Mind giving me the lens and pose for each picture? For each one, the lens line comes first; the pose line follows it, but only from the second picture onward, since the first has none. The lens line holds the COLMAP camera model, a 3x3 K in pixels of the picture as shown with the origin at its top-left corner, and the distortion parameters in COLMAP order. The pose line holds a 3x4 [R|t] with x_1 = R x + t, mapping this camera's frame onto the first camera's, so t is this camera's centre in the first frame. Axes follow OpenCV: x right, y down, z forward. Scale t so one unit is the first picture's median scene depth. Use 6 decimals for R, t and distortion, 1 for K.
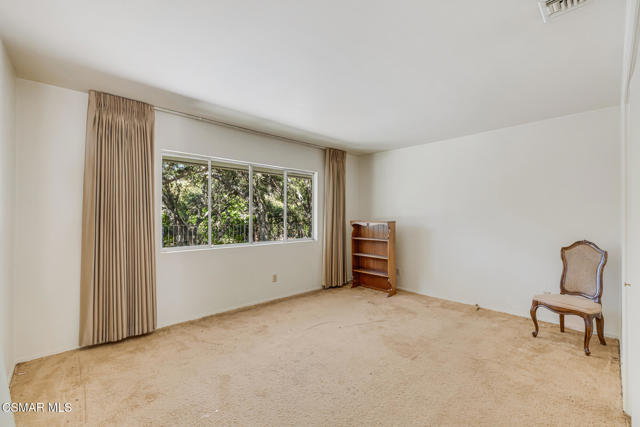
lens RADIAL K [[271.9, 0, 321.9], [0, 271.9, 215.4], [0, 0, 1]] dist [0.002770, 0.000184]
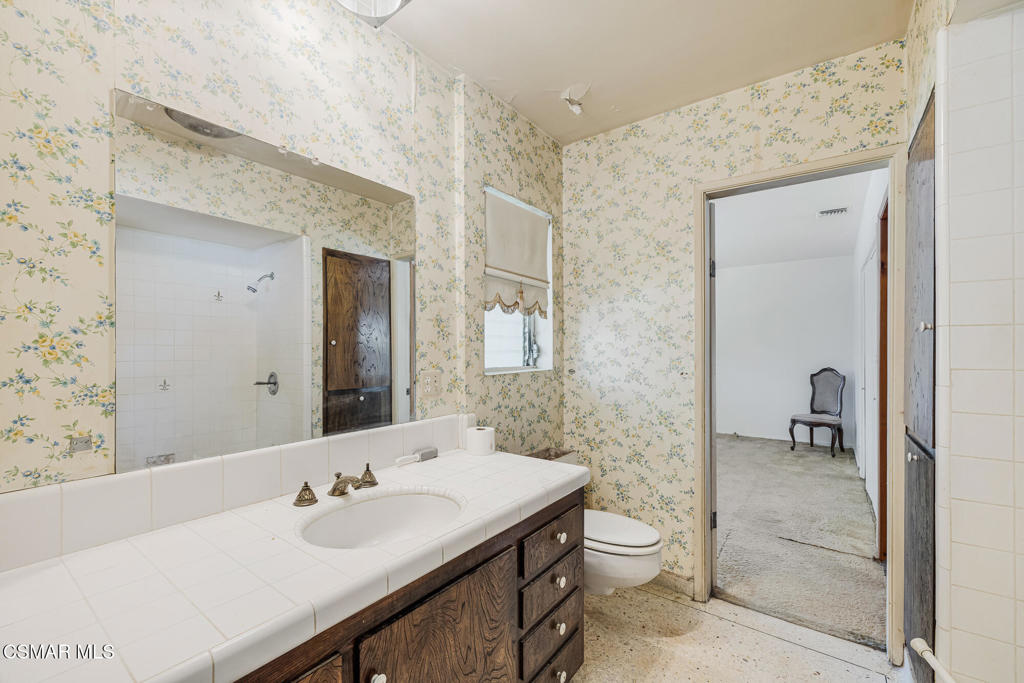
lens RADIAL K [[435.0, 0, 508.6], [0, 435.0, 345.1], [0, 0, 1]] dist [0.002770, 0.000184]
pose [[0.984343, 0.000120, 0.176263, -0.751657], [0.000949, 0.999982, -0.005980, 0.003422], [-0.176260, 0.006054, 0.984325, -0.630776]]
